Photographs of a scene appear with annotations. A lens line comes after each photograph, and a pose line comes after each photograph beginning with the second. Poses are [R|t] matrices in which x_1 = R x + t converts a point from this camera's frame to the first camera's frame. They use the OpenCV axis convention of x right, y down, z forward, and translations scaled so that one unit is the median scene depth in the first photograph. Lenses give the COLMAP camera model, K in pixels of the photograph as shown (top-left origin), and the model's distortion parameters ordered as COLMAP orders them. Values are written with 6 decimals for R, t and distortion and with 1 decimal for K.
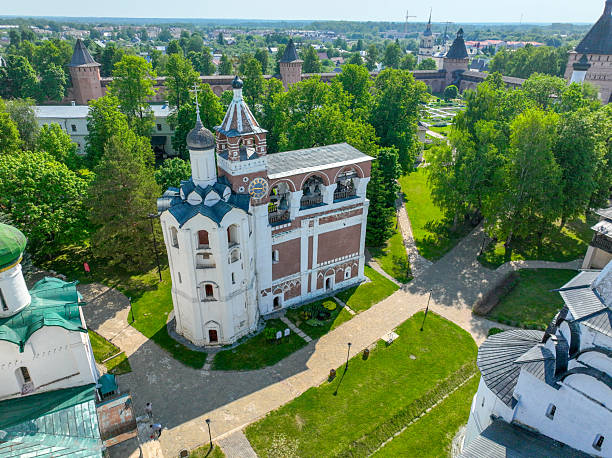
lens RADIAL K [[437.0, 0, 305.7], [0, 437.0, 228.7], [0, 0, 1]] dist [-0.003223, 0.005006]
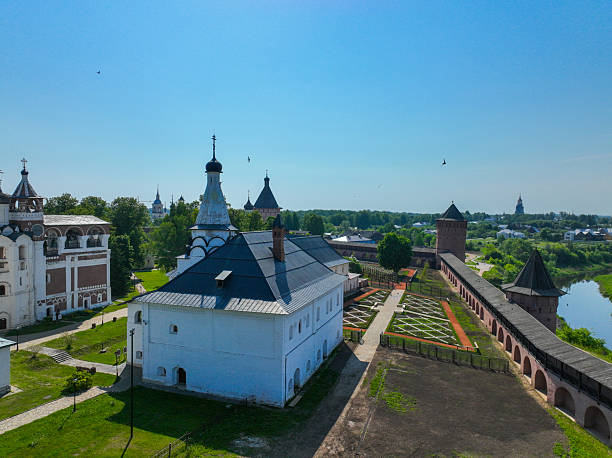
lens RADIAL K [[437.0, 0, 305.4], [0, 437.0, 229.5], [0, 0, 1]] dist [-0.003223, 0.005006]
pose [[0.852185, -0.020834, 0.522825, -0.095815], [0.235762, 0.907317, -0.348127, 0.653067], [-0.467115, 0.419931, 0.778114, -0.714195]]
